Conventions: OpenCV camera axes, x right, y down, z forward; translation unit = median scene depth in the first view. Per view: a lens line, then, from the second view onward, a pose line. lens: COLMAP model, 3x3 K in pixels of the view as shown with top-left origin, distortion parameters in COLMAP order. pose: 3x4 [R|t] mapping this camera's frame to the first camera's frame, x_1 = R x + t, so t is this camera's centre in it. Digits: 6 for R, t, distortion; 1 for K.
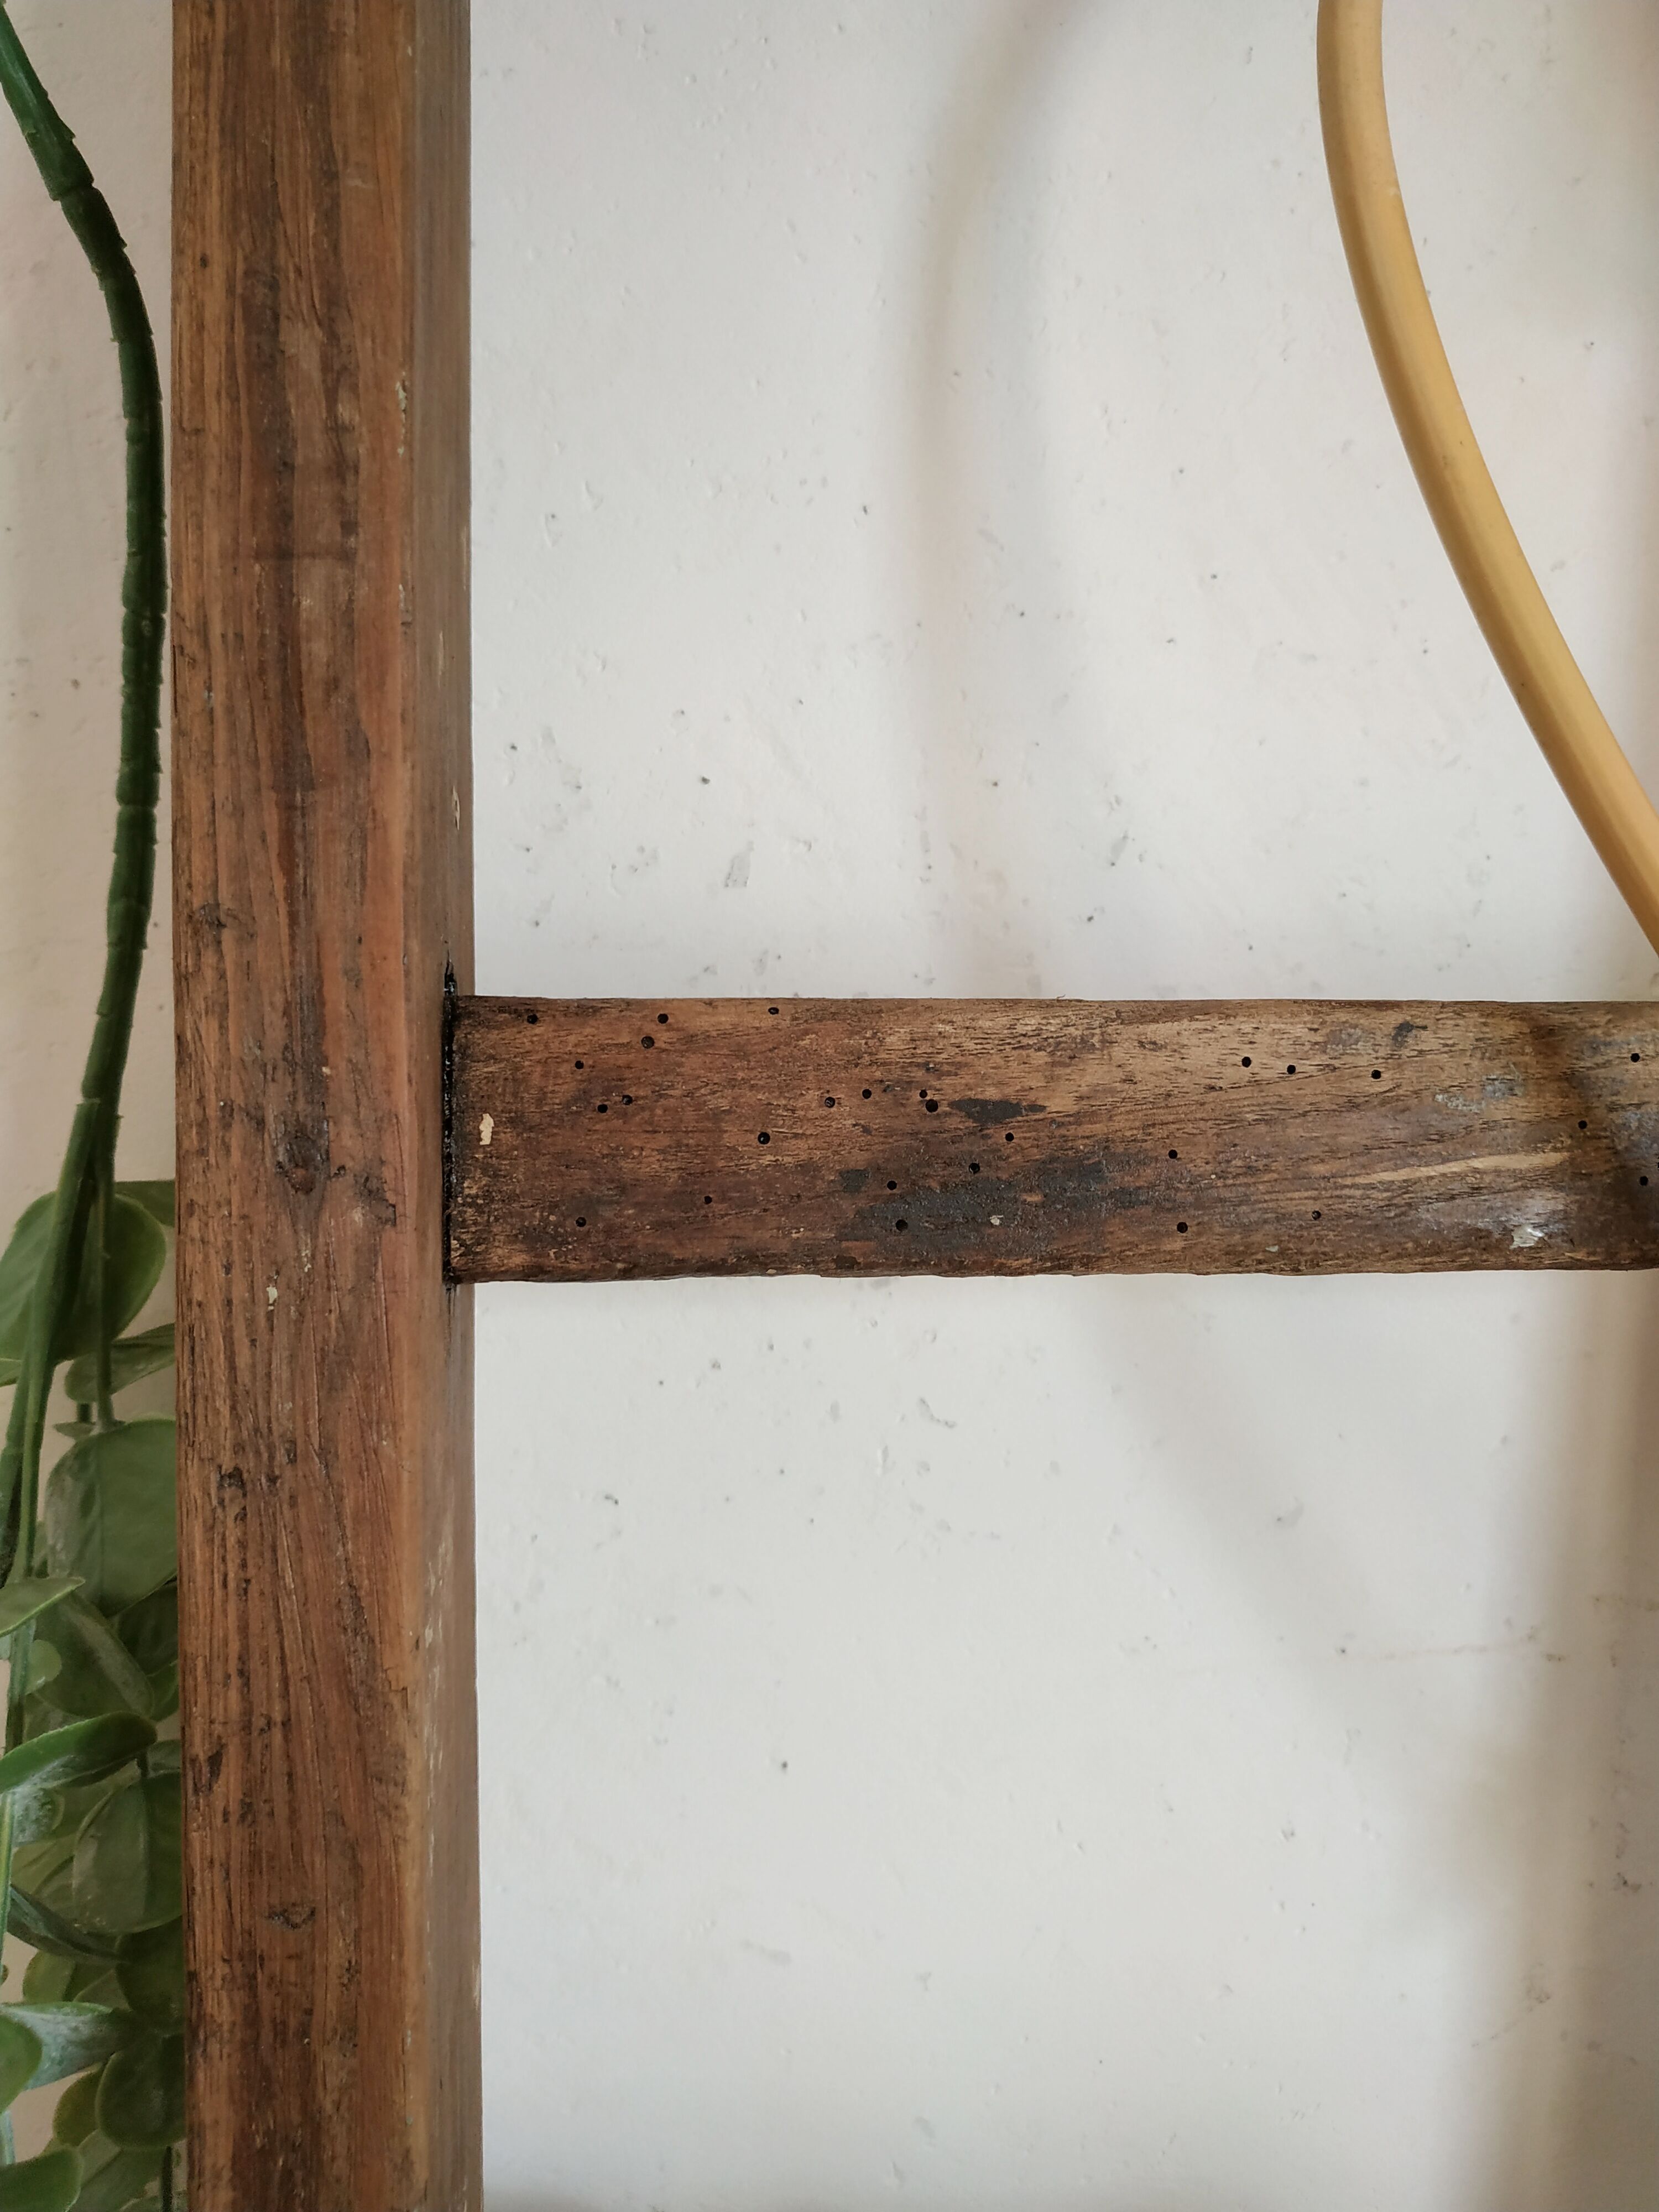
lens RADIAL K [[1634.4, 0, 829.5], [0, 1634.4, 1106.0], [0, 0, 1]] dist [0.072455, -0.178354]
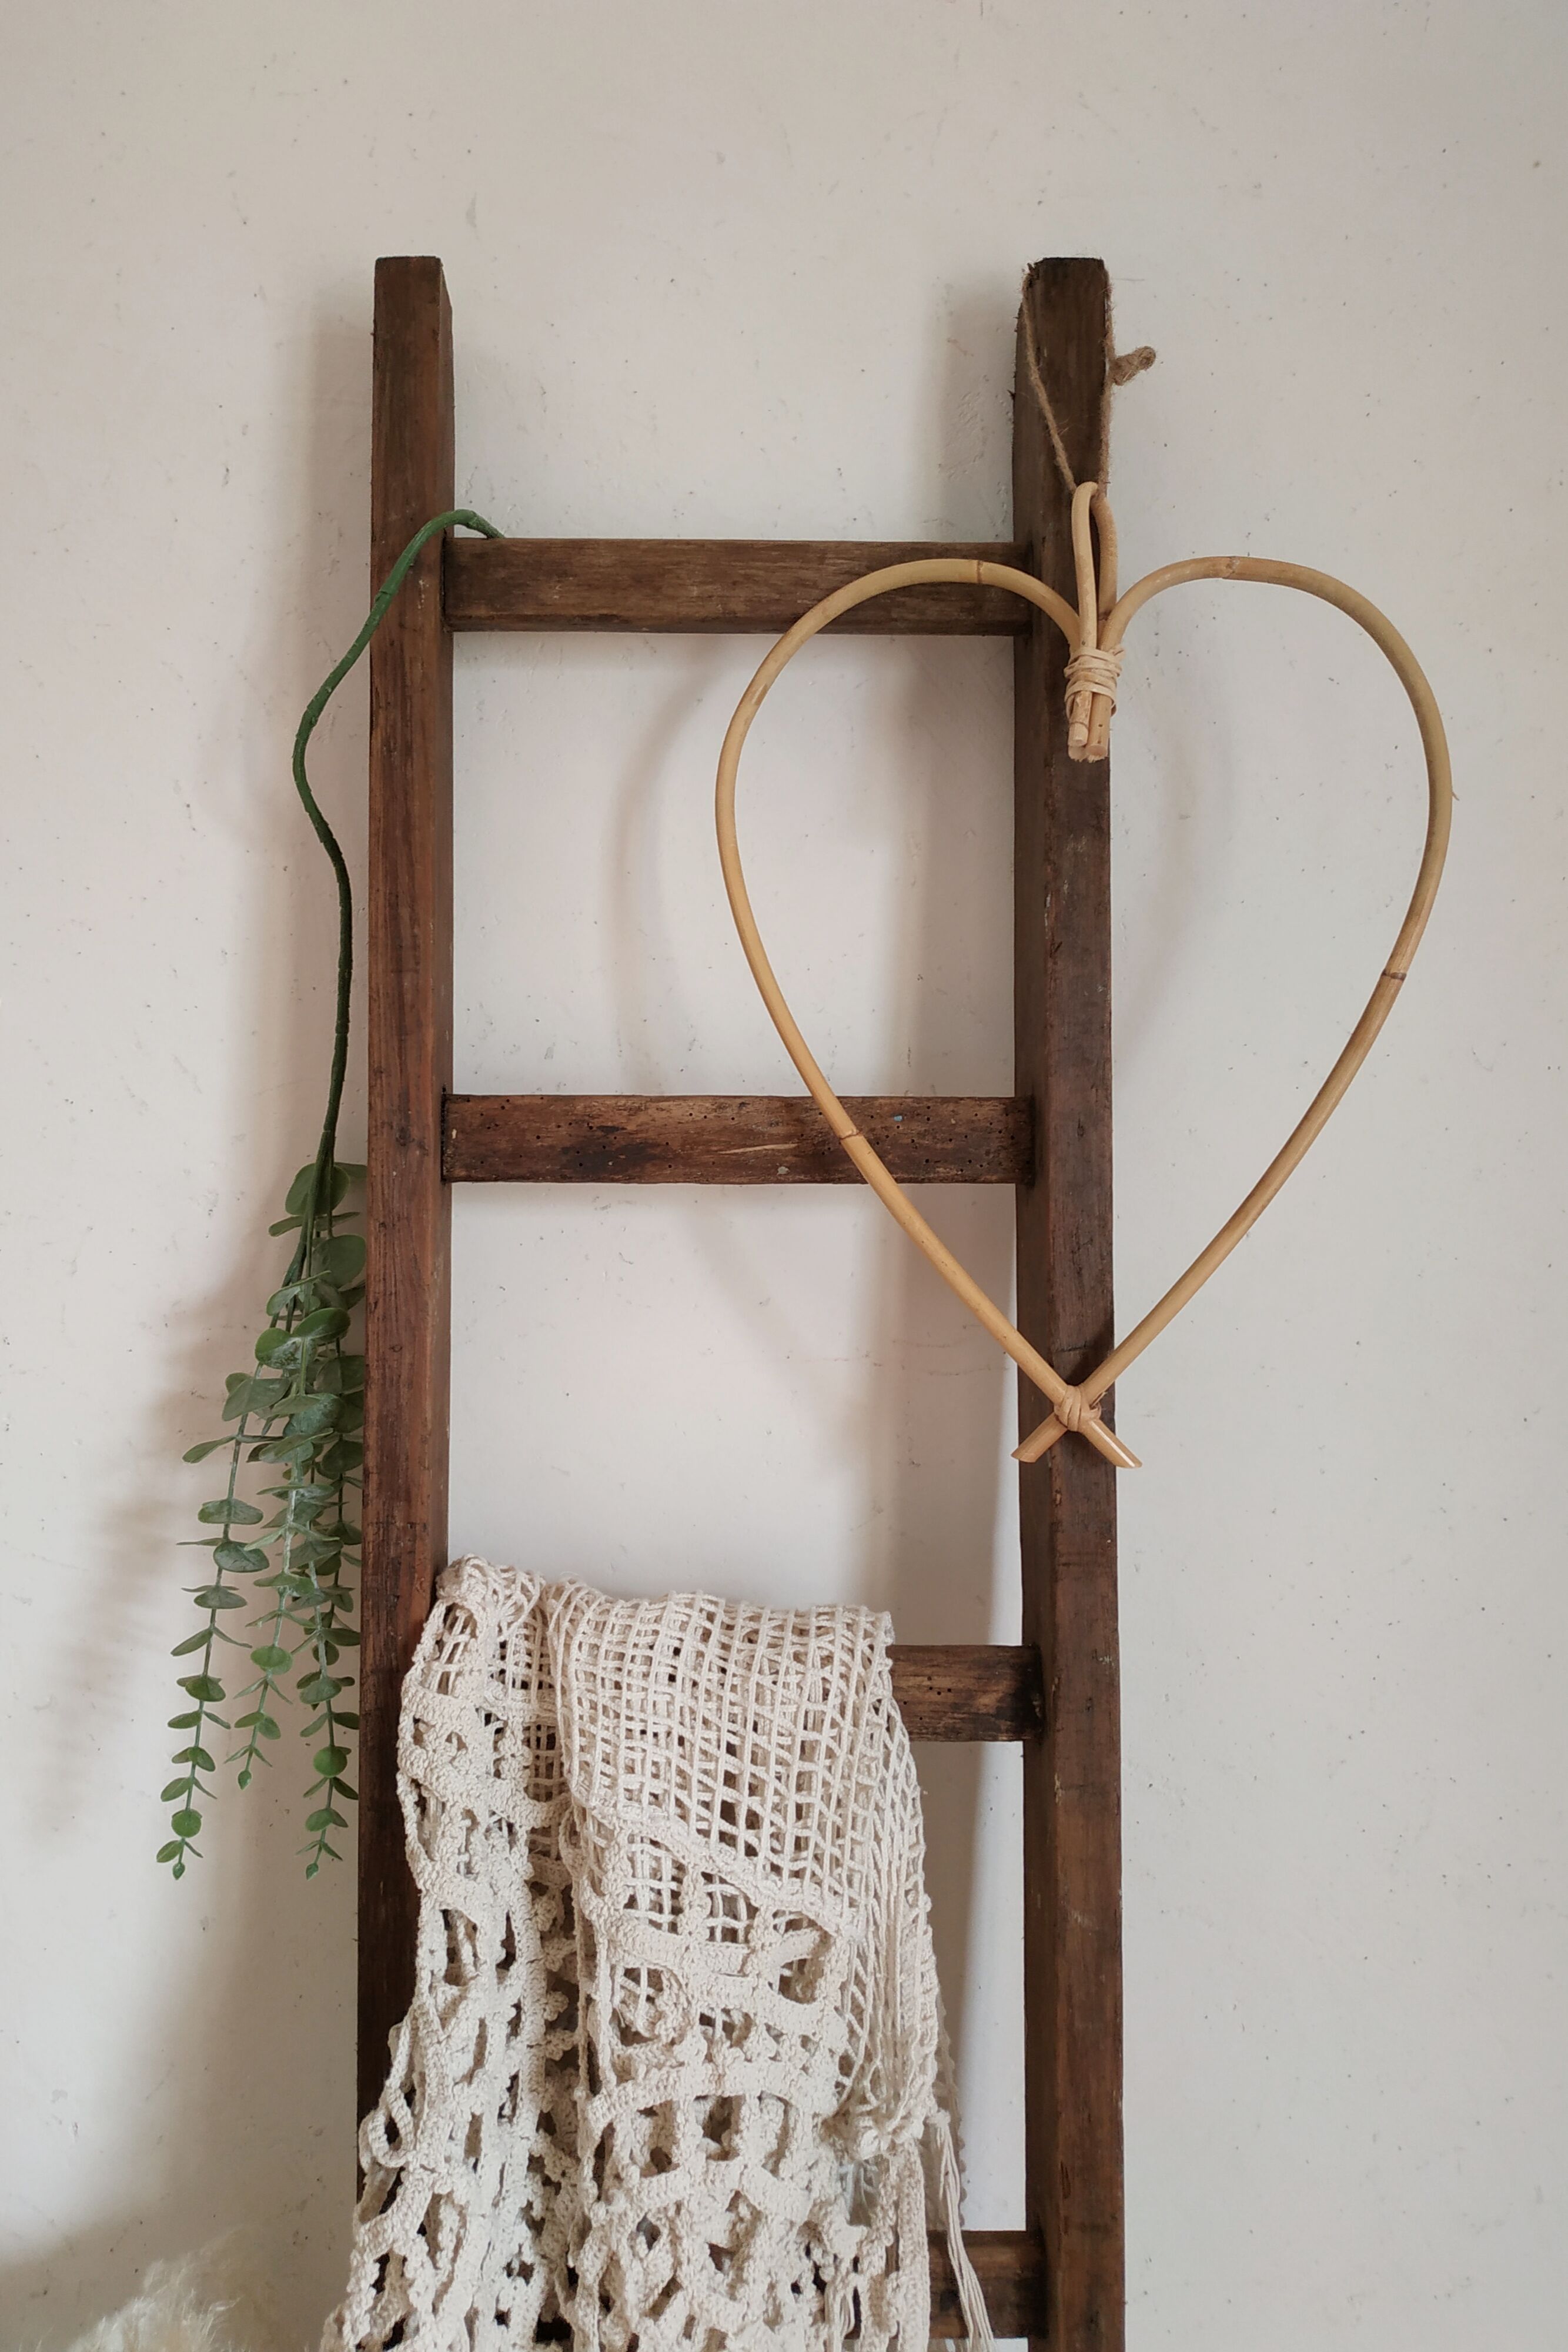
lens RADIAL K [[1660.7, 0, 689.7], [0, 1660.7, 1184.9], [0, 0, 1]] dist [0.063901, -0.002465]
pose [[0.996344, 0.001334, -0.085425, 0.536161], [-0.005446, 0.998837, -0.047912, 0.267516], [0.085262, 0.048202, 0.995192, -2.229385]]
